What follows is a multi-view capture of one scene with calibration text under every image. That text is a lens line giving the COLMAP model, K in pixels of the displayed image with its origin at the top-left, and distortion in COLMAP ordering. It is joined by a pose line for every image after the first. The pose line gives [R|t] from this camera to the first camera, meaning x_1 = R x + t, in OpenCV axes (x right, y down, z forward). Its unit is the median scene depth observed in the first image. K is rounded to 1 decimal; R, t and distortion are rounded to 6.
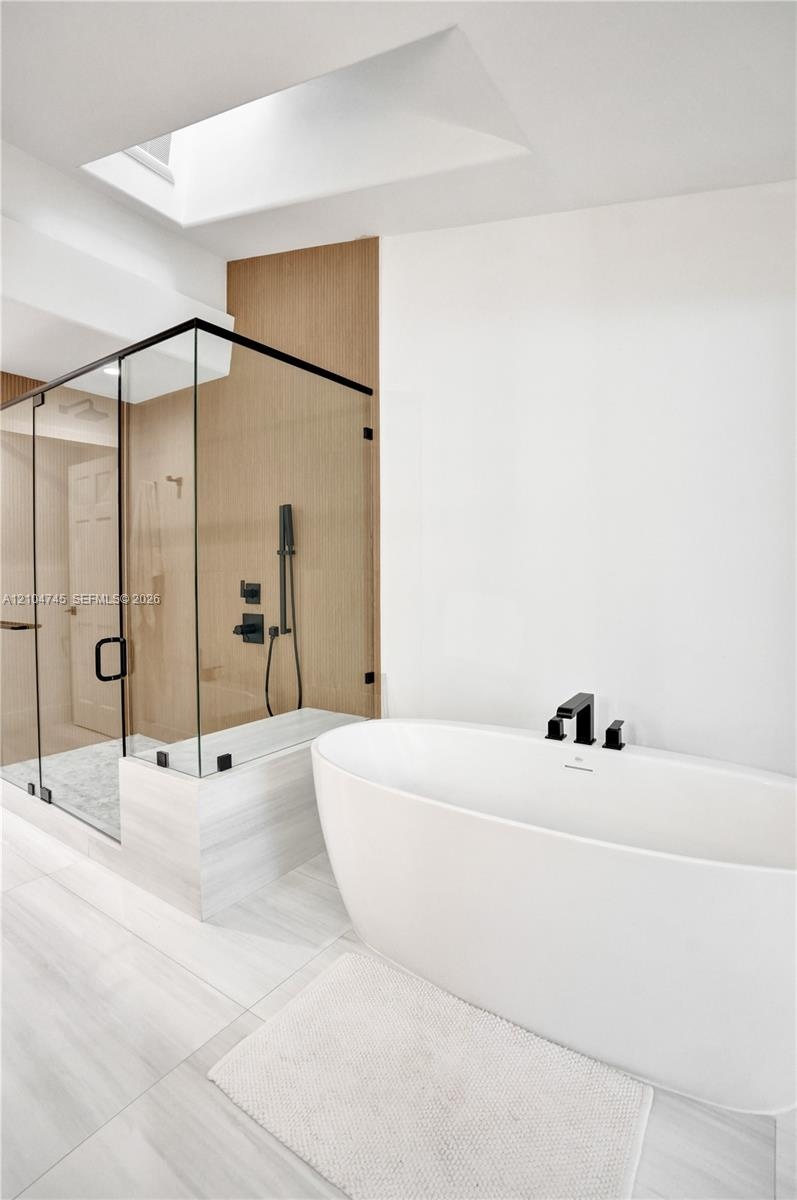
lens RADIAL K [[577.5, 0, 404.7], [0, 577.5, 577.2], [0, 0, 1]] dist [-0.059673, 0.027660]
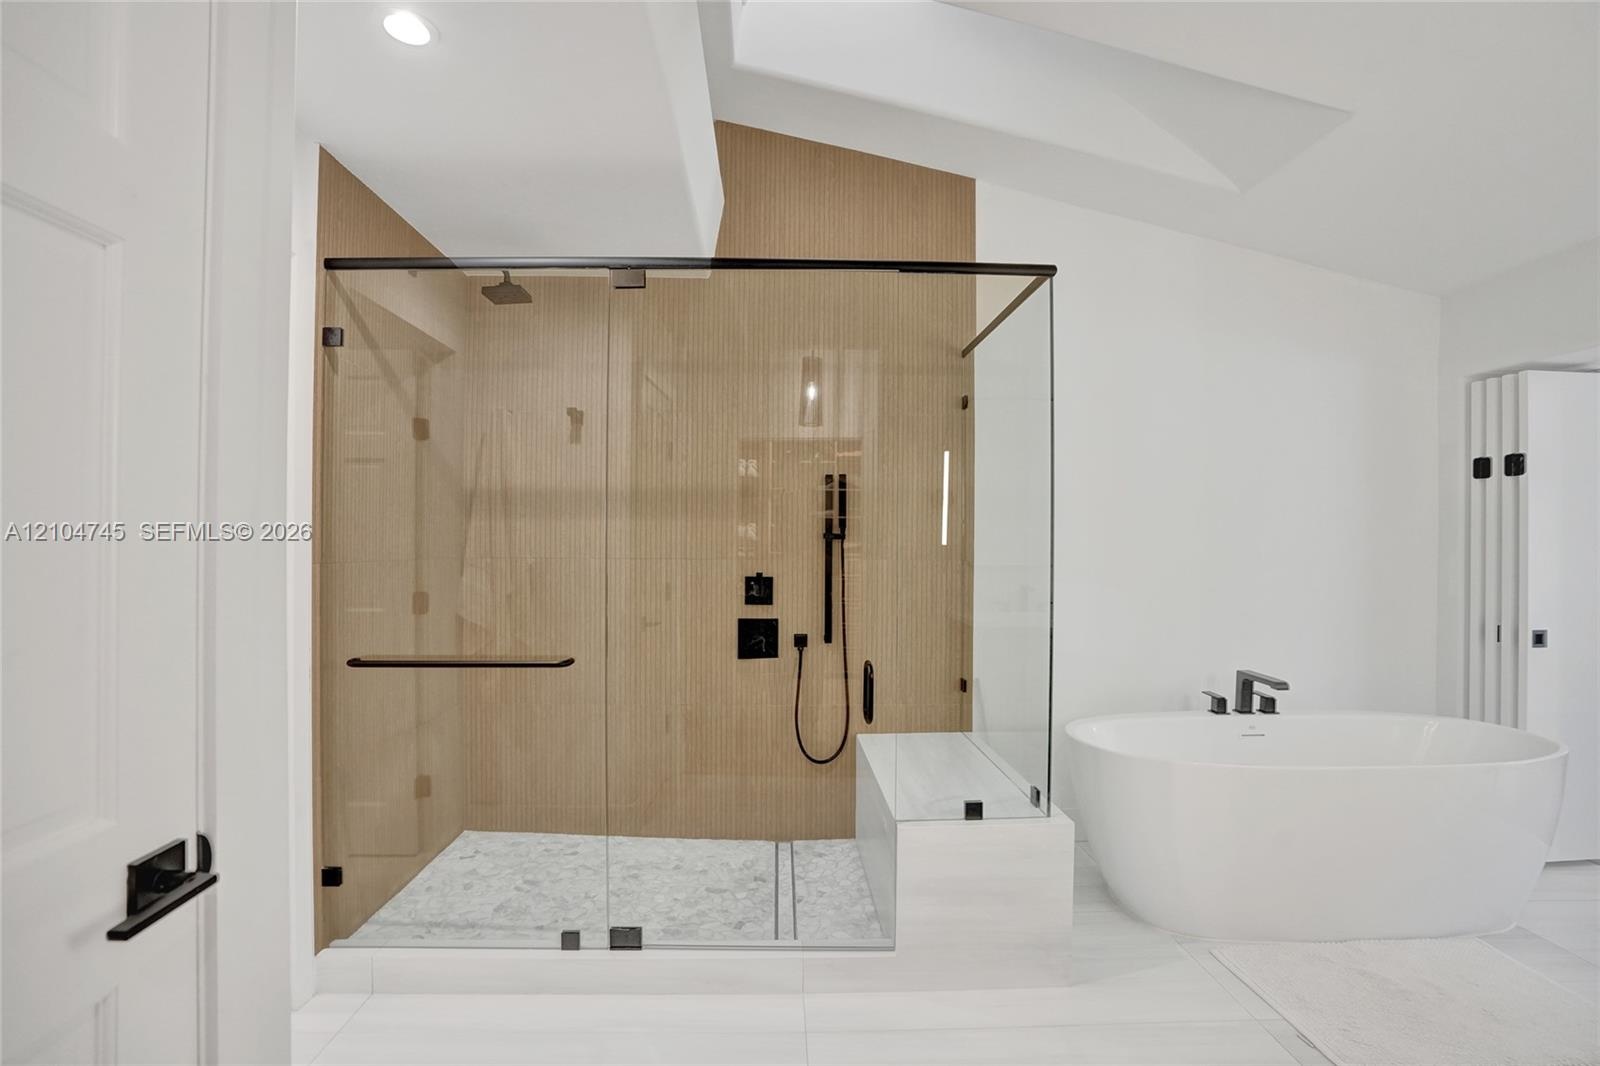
lens RADIAL K [[748.7, 0, 796.0], [0, 748.7, 540.4], [0, 0, 1]] dist [-0.064696, 0.025922]
pose [[0.804239, 0.011884, 0.594187, -0.842555], [-0.005389, 0.999905, -0.012704, -0.024374], [-0.594282, 0.007015, 0.804226, 0.229550]]
